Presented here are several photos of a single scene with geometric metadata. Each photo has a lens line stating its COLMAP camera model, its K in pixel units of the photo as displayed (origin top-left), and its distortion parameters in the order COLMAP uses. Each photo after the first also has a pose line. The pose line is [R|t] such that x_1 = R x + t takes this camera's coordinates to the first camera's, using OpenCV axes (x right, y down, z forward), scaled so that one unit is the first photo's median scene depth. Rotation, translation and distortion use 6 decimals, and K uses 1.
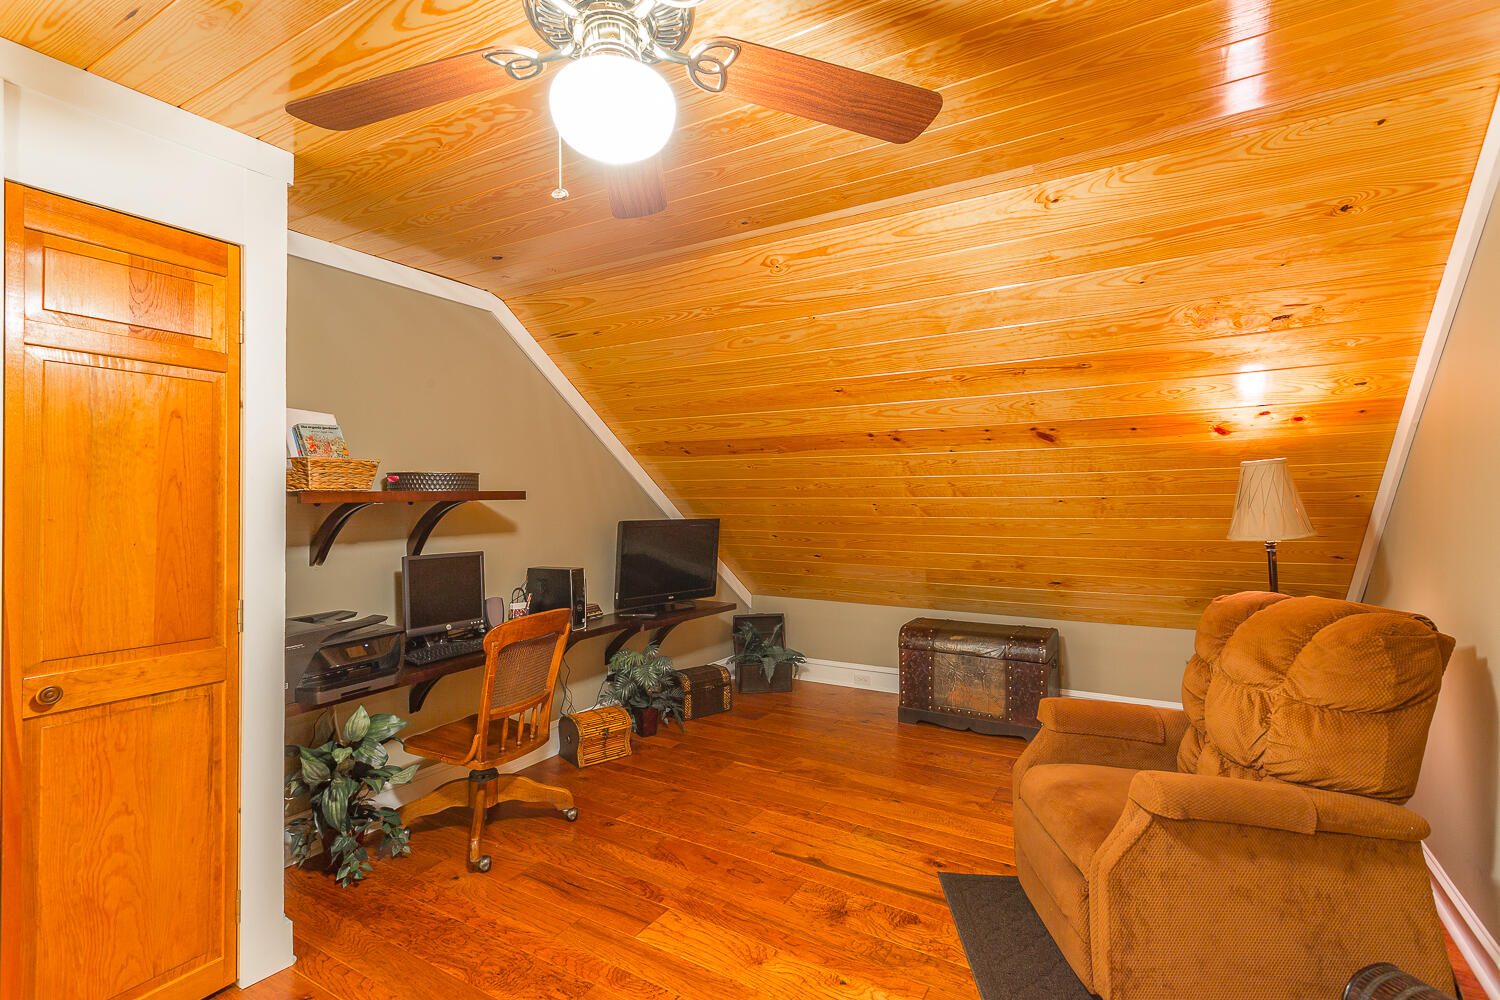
lens RADIAL K [[733.6, 0, 744.9], [0, 733.6, 508.6], [0, 0, 1]] dist [0.000727, 0.000611]
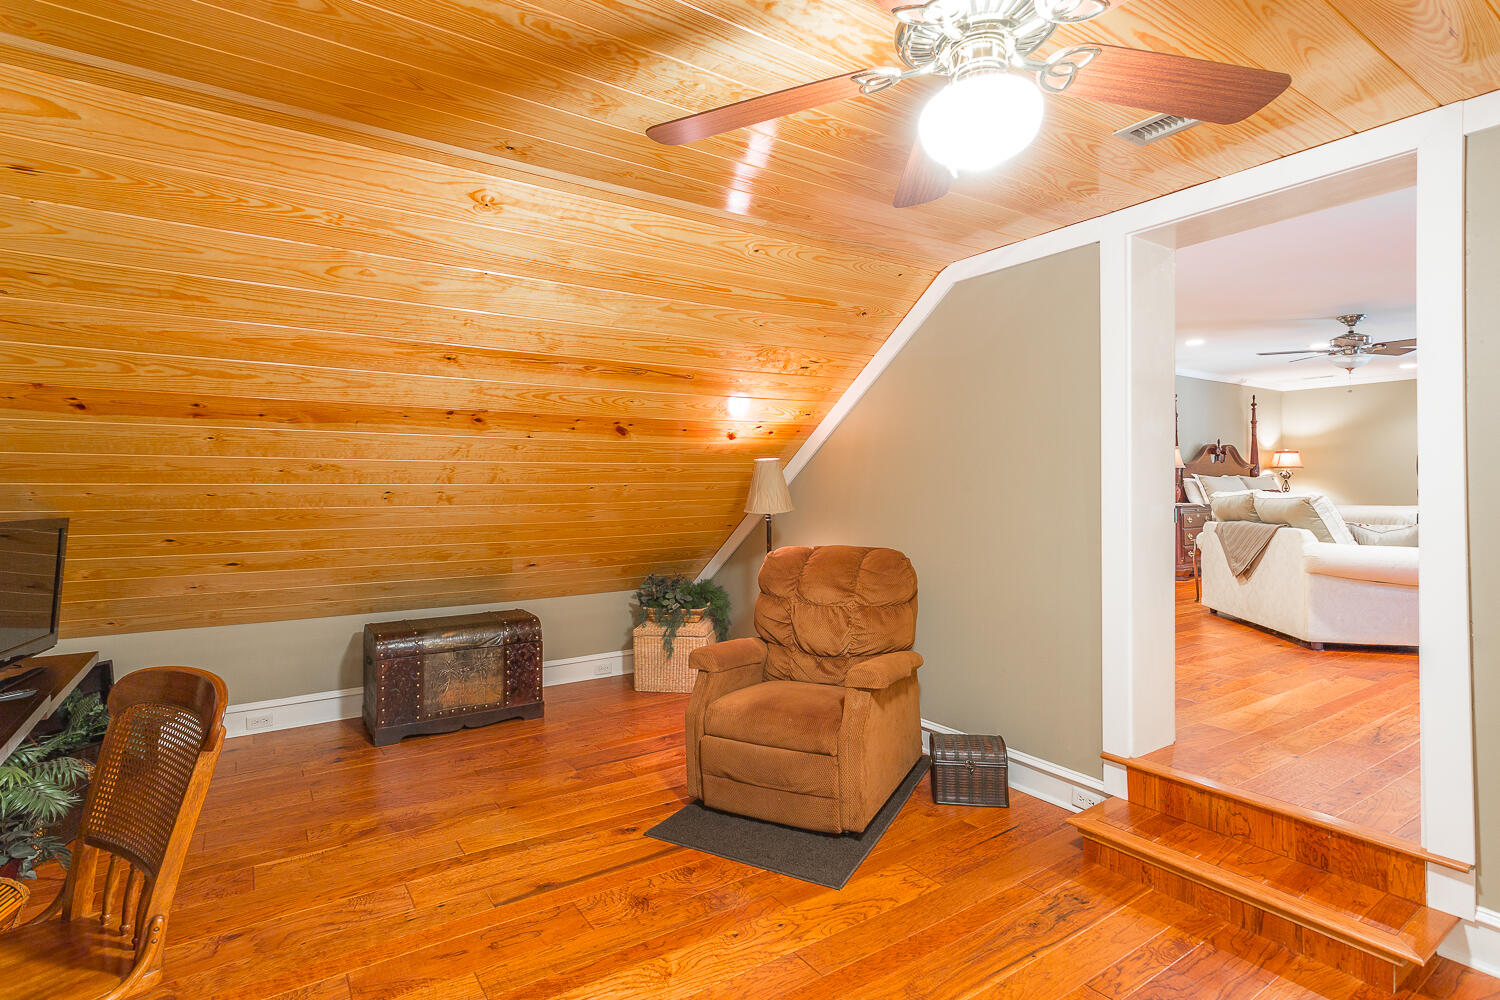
lens RADIAL K [[732.7, 0, 750.0], [0, 732.7, 500.0], [0, 0, 1]] dist [0.000668, 0.001062]
pose [[0.410686, -0.014664, 0.911659, -0.491734], [0.014026, 0.999854, 0.009765, 0.001088], [-0.911669, 0.008777, 0.410832, 0.320072]]
